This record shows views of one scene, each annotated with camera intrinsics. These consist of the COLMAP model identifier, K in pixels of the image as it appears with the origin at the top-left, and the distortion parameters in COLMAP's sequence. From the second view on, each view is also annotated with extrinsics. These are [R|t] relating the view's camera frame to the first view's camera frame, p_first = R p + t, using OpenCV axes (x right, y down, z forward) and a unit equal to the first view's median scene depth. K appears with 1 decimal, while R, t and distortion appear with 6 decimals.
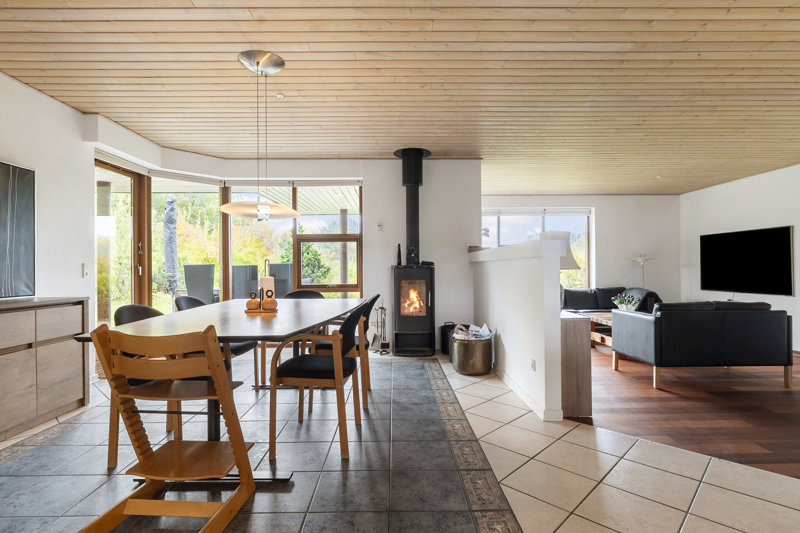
lens RADIAL K [[429.8, 0, 400.3], [0, 429.8, 276.6], [0, 0, 1]] dist [-0.001042, 0.000522]
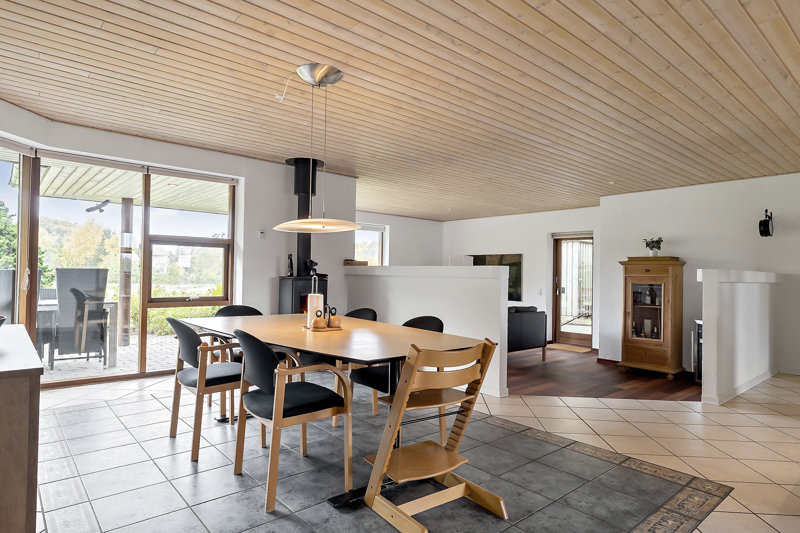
lens RADIAL K [[466.2, 0, 418.8], [0, 466.2, 278.6], [0, 0, 1]] dist [-0.000100, 0.000138]
pose [[0.749736, 0.015921, 0.661545, -0.475330], [-0.012616, 0.999873, -0.009766, -0.014798], [-0.661616, -0.001024, 0.749842, 0.029728]]
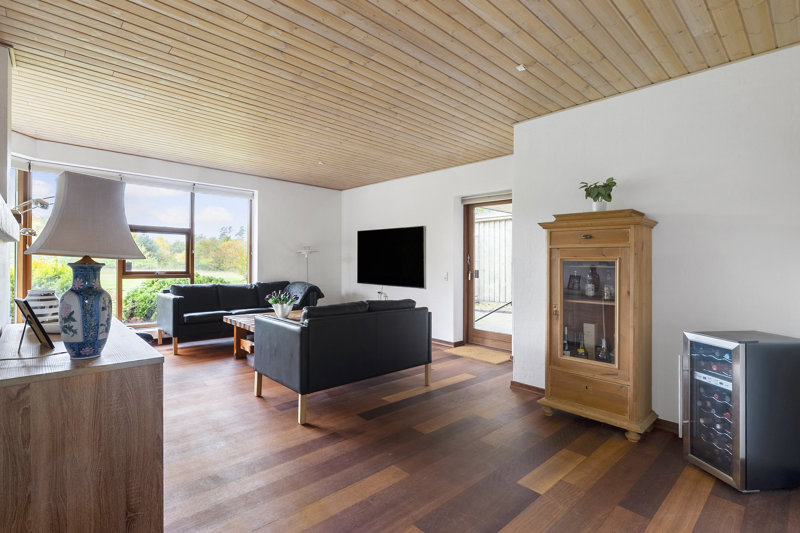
lens RADIAL K [[381.6, 0, 419.0], [0, 381.6, 260.9], [0, 0, 1]] dist [0.000208, -0.000011]
pose [[0.722909, 0.022036, 0.690591, 0.240481], [-0.009812, 0.999718, -0.021630, -0.005886], [-0.690873, 0.008861, 0.722922, 0.326959]]
